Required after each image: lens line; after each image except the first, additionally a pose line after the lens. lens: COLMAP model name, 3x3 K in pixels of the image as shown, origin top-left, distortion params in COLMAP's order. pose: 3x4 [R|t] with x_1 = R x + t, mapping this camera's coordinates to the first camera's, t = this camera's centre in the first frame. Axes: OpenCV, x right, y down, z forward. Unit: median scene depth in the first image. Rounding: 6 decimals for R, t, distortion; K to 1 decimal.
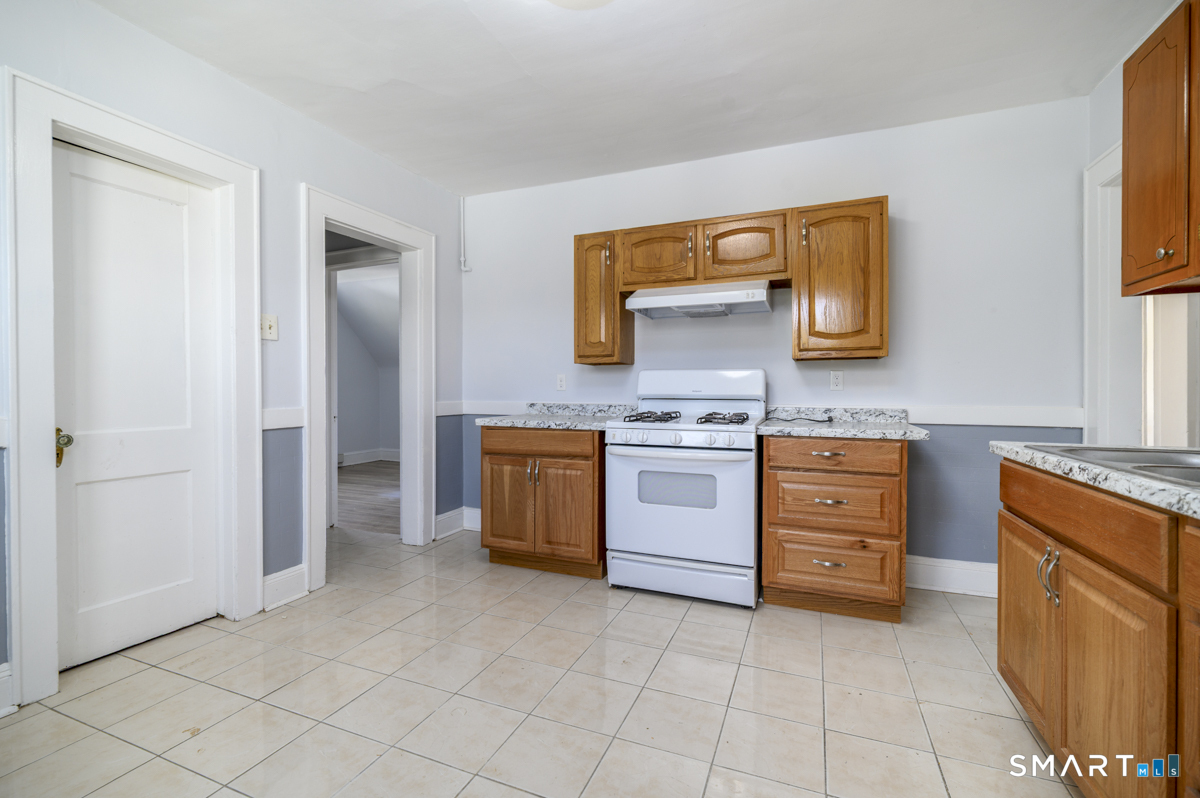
lens RADIAL K [[523.0, 0, 603.8], [0, 523.0, 394.3], [0, 0, 1]] dist [0.000844, 0.000117]
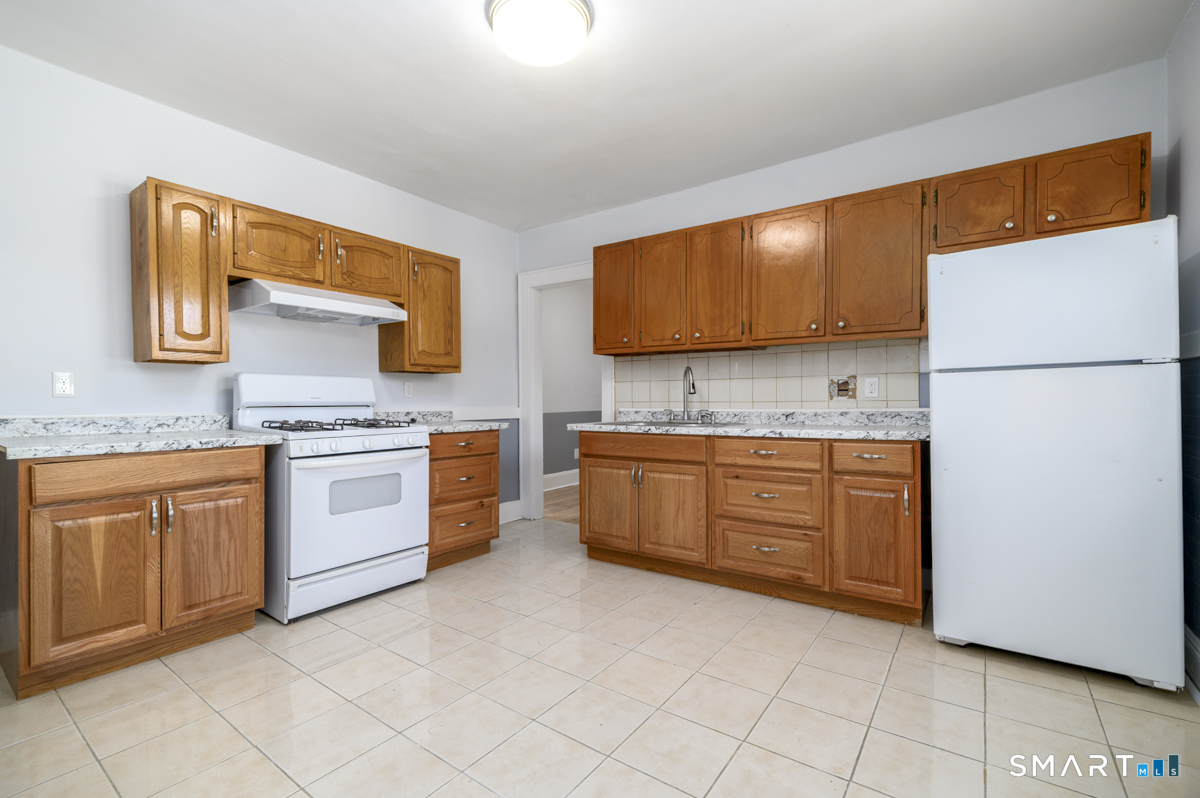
lens RADIAL K [[518.1, 0, 600.0], [0, 518.1, 399.0], [0, 0, 1]] dist [-0.003057, -0.000226]
pose [[0.240148, -0.003121, 0.970731, -0.669234], [0.005482, 0.999983, 0.001859, -0.003108], [-0.970721, 0.004875, 0.240161, 0.277709]]
